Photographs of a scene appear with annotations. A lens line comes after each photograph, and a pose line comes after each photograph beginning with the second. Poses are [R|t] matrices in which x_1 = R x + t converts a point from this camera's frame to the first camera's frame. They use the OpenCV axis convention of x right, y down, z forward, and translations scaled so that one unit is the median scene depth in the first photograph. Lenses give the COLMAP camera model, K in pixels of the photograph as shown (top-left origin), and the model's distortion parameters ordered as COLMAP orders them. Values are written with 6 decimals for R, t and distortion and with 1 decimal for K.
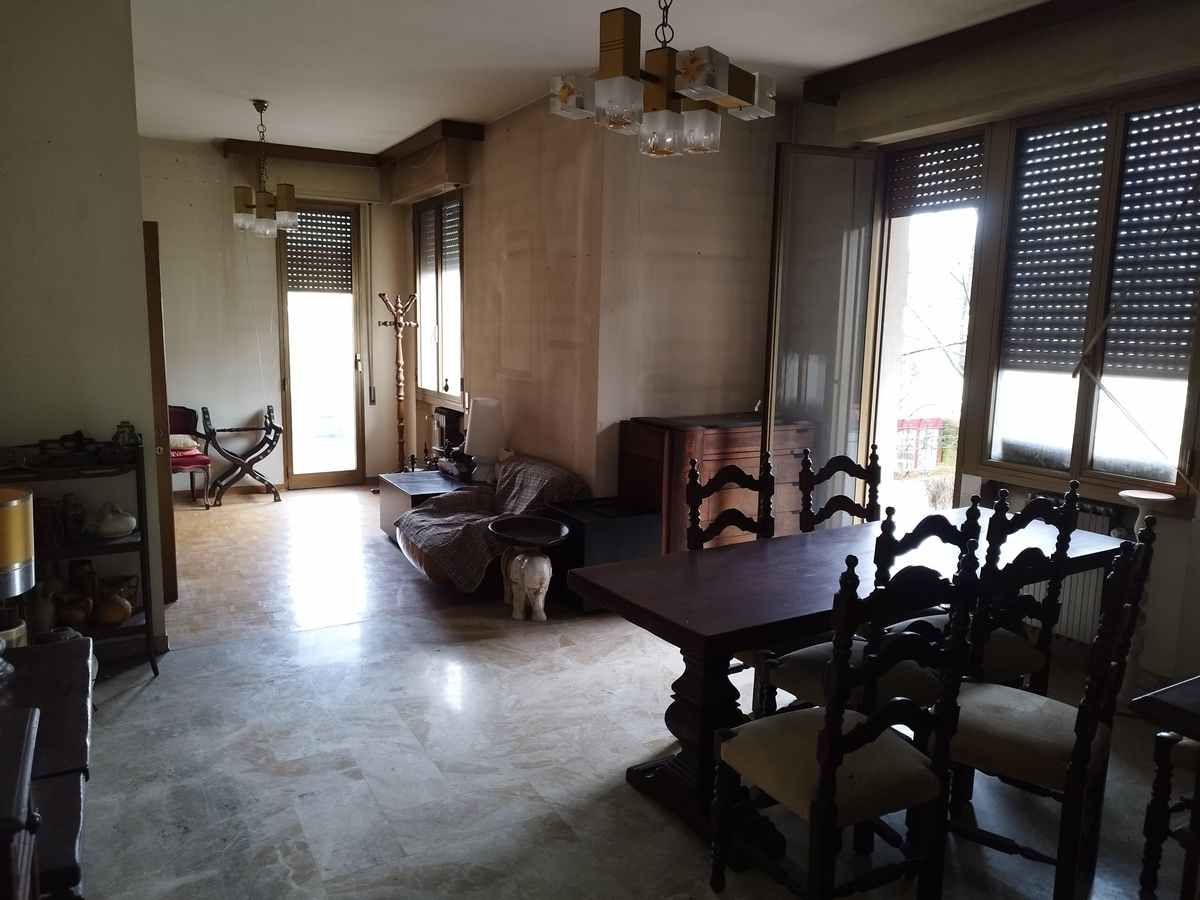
lens RADIAL K [[856.1, 0, 600.5], [0, 856.1, 449.8], [0, 0, 1]] dist [0.027575, -0.012592]
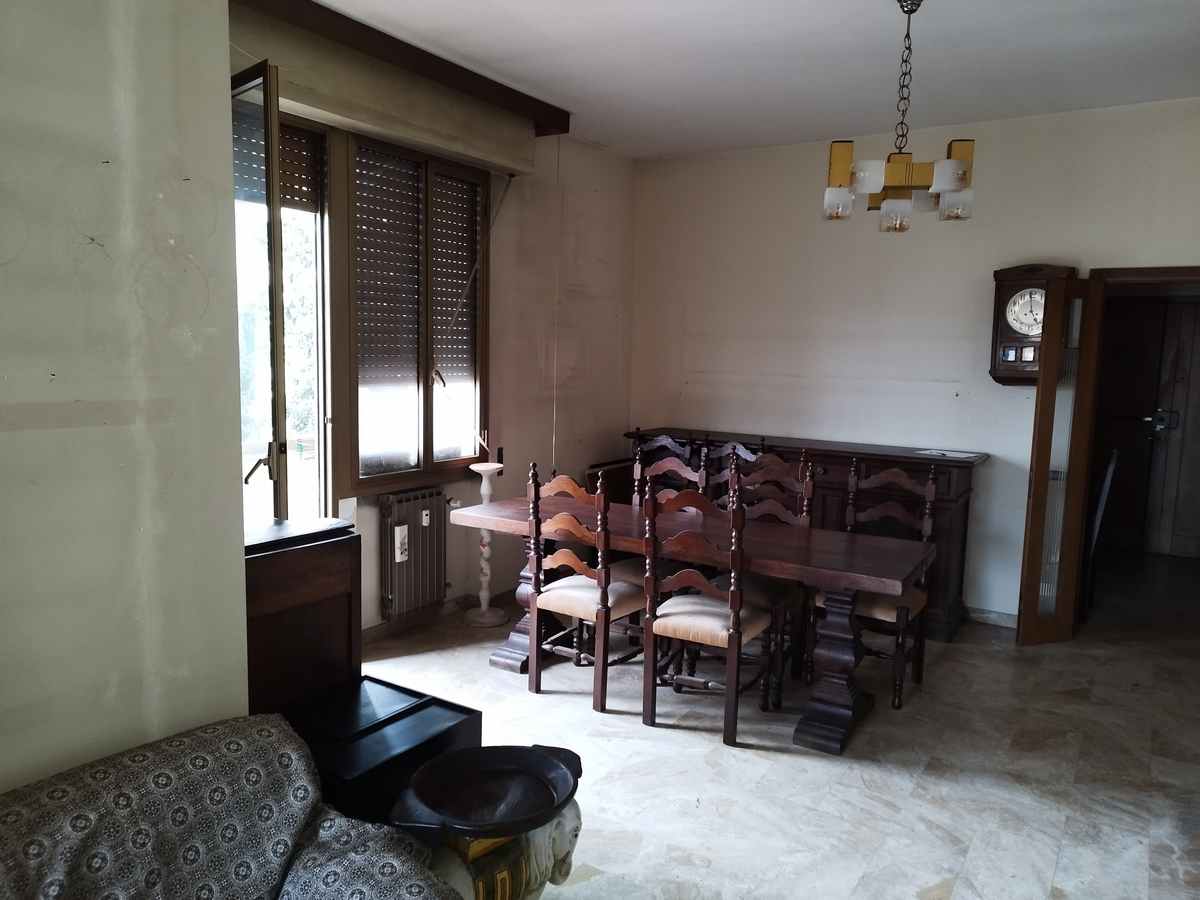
lens RADIAL K [[856.1, 0, 600.0], [0, 856.1, 450.4], [0, 0, 1]] dist [0.027575, -0.012592]
pose [[-0.460809, -0.135209, 0.877139, -0.938002], [0.099853, 0.974153, 0.202622, -0.334485], [-0.881864, 0.180955, -0.435397, 2.068055]]
